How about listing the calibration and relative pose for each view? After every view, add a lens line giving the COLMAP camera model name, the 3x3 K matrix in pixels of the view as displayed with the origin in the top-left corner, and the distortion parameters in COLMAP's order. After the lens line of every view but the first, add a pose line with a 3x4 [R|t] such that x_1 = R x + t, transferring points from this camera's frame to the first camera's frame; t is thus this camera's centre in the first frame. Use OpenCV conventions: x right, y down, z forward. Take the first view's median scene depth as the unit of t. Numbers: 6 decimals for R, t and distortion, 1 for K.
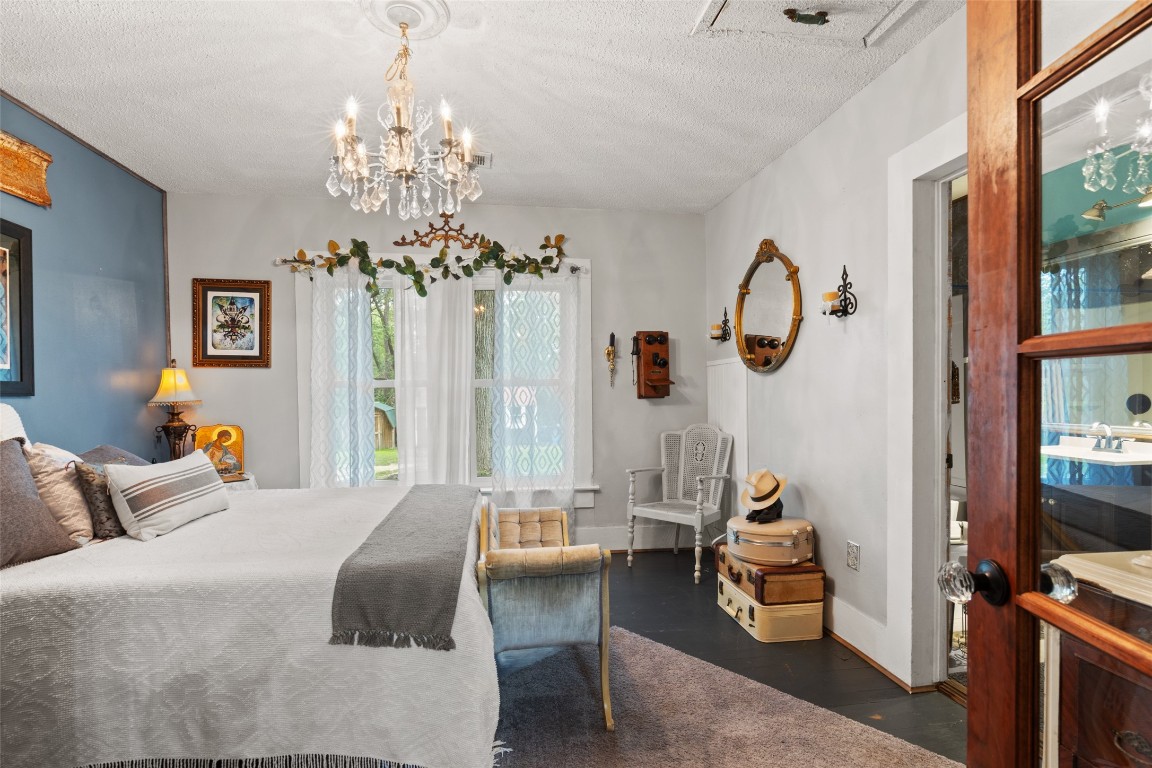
lens RADIAL K [[532.6, 0, 577.0], [0, 532.6, 389.8], [0, 0, 1]] dist [-0.000998, -0.000221]
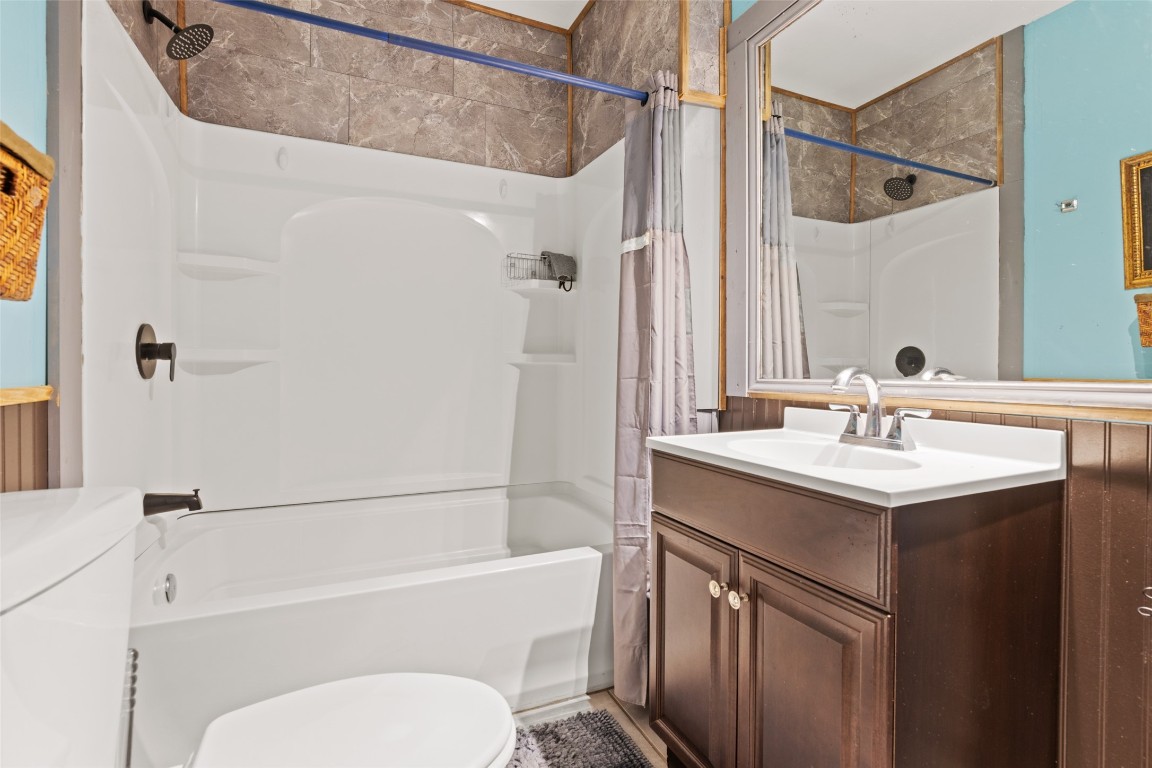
lens RADIAL K [[532.6, 0, 574.4], [0, 532.6, 377.5], [0, 0, 1]] dist [-0.000998, -0.000221]
pose [[0.963847, -0.000520, 0.266455, 0.678188], [-0.003159, 0.999905, 0.013380, 0.061292], [-0.266436, -0.013738, 0.963755, 0.676748]]
